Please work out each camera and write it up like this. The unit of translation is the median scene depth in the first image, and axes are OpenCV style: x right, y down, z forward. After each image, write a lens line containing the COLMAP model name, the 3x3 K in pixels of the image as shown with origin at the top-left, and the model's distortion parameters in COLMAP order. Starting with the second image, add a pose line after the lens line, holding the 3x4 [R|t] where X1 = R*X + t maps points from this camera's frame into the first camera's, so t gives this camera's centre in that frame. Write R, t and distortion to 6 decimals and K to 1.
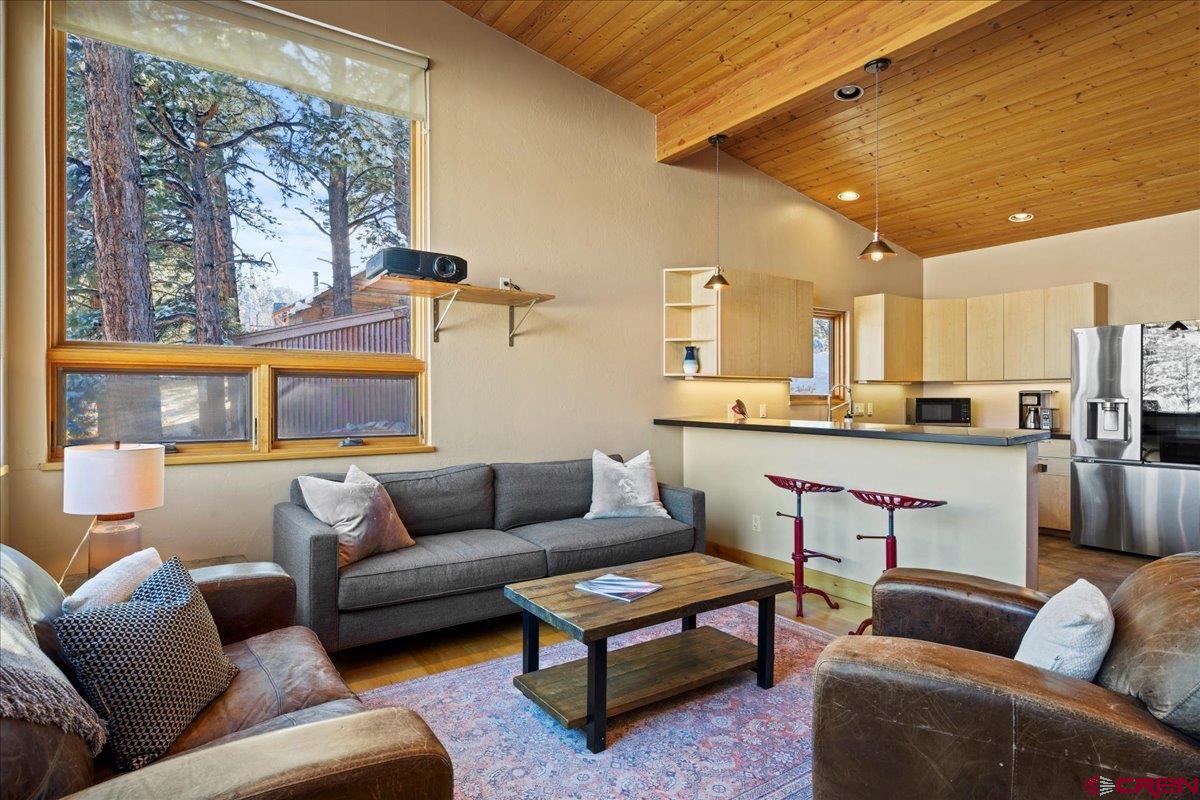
lens RADIAL K [[642.6, 0, 601.5], [0, 642.6, 396.9], [0, 0, 1]] dist [0.004695, 0.000718]
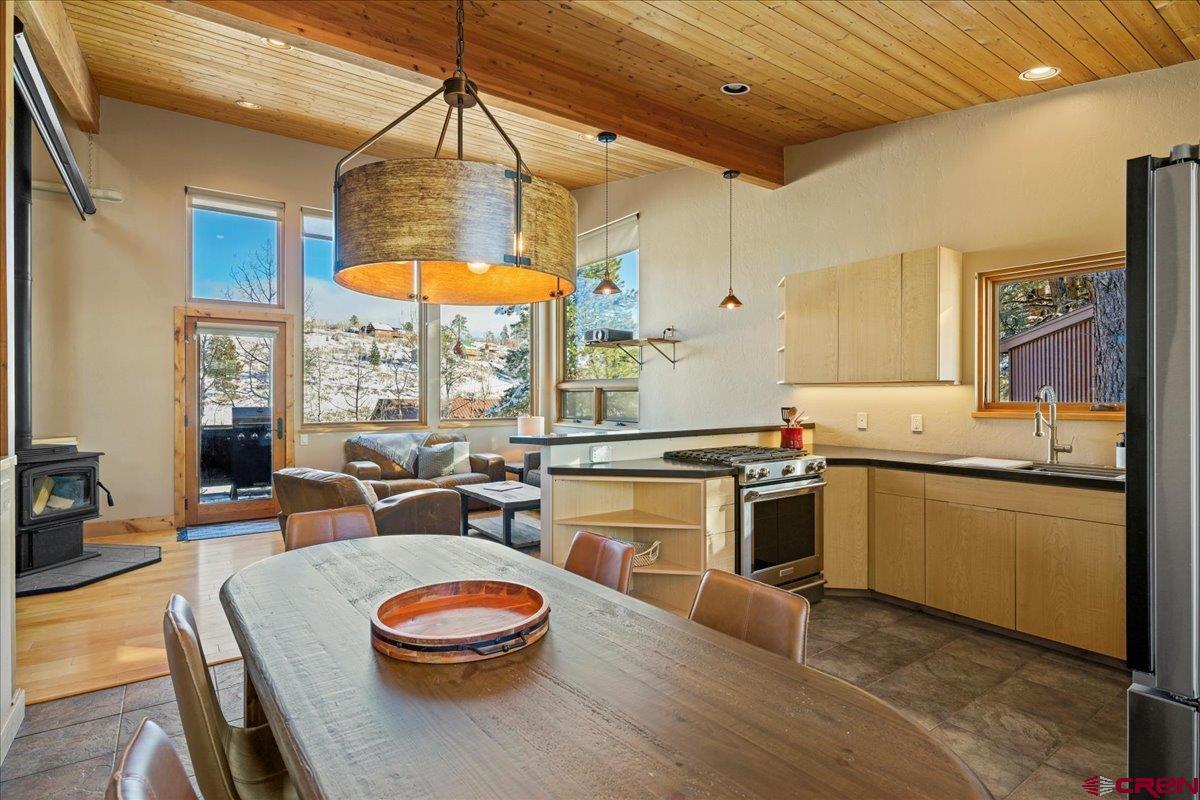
lens RADIAL K [[605.2, 0, 595.0], [0, 605.2, 396.0], [0, 0, 1]] dist [0.002115, 0.000181]
pose [[0.006131, 0.003077, -0.999976, 0.986834], [0.002468, 0.999992, 0.003092, -0.013750], [0.999978, -0.002487, 0.006123, 0.603100]]
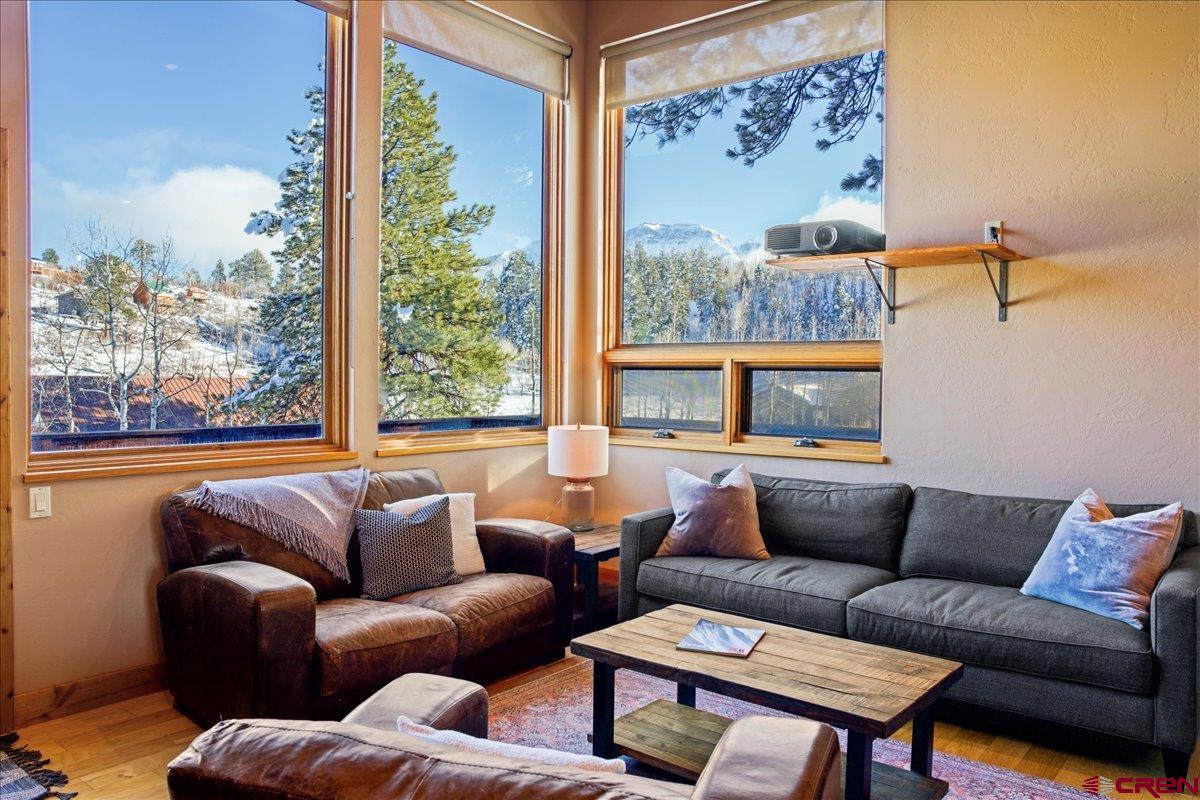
lens RADIAL K [[890.4, 0, 600.0], [0, 890.4, 400.0], [0, 0, 1]] dist [-0.060284, 0.000324]
pose [[0.267632, 0.032423, -0.962976, 0.482221], [-0.007369, 0.999473, 0.031604, -0.016966], [0.963493, -0.001362, 0.267730, 0.258630]]
